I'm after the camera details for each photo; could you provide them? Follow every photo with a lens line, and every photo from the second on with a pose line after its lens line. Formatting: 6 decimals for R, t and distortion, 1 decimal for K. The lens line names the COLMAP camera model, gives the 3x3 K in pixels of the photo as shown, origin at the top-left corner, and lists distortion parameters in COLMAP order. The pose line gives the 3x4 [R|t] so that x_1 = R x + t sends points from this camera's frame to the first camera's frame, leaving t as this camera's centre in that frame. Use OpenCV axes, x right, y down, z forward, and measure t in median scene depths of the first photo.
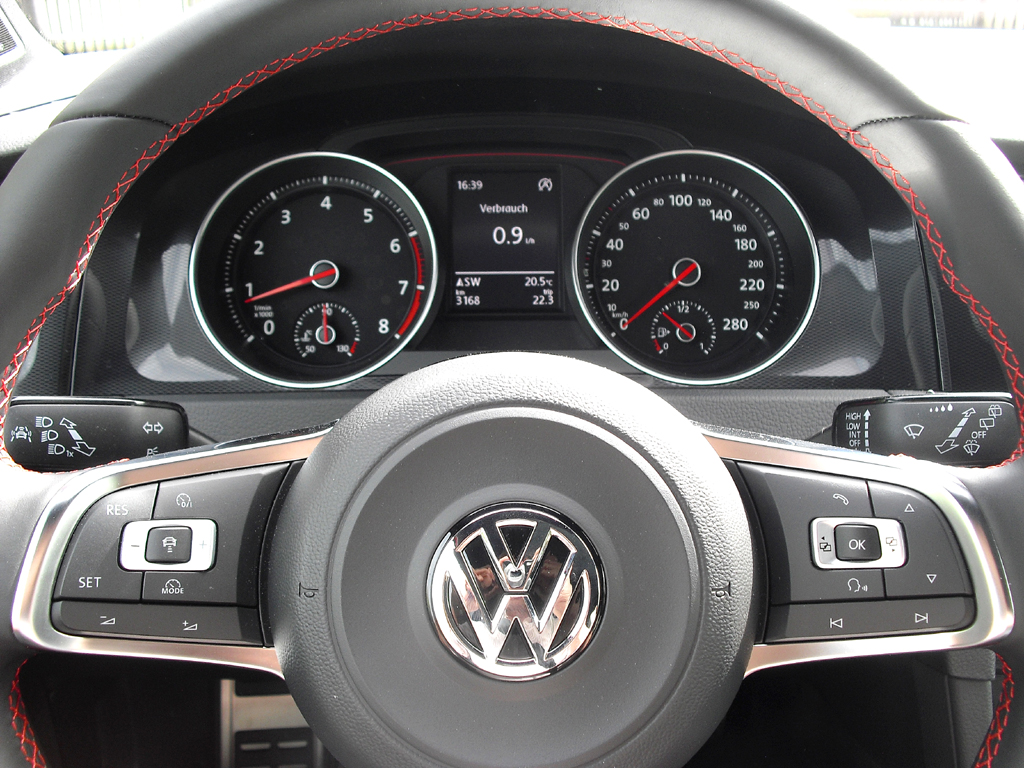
lens RADIAL K [[1029.8, 0, 508.8], [0, 1029.8, 386.5], [0, 0, 1]] dist [-0.095190, 0.000000]
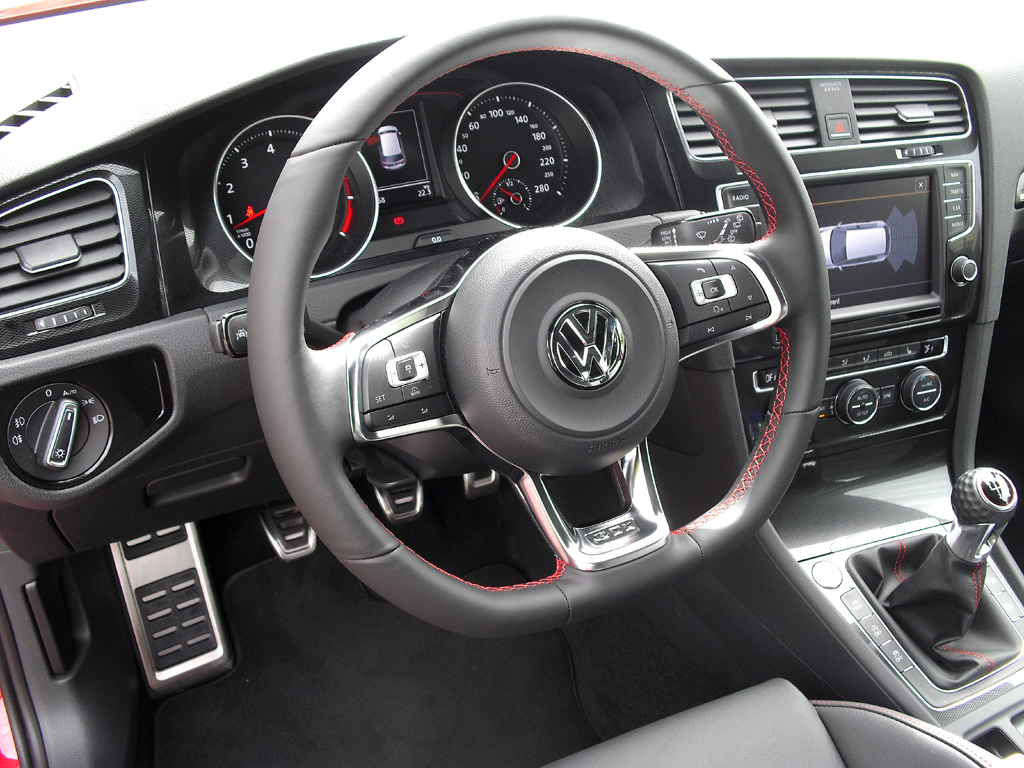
lens RADIAL K [[1029.8, 0, 513.7], [0, 1029.8, 381.5], [0, 0, 1]] dist [-0.095190, 0.000000]
pose [[0.899429, -0.227205, 0.373370, -0.474871], [0.169947, 0.968843, 0.180172, -0.064827], [-0.402673, -0.098599, 0.910018, -0.446678]]
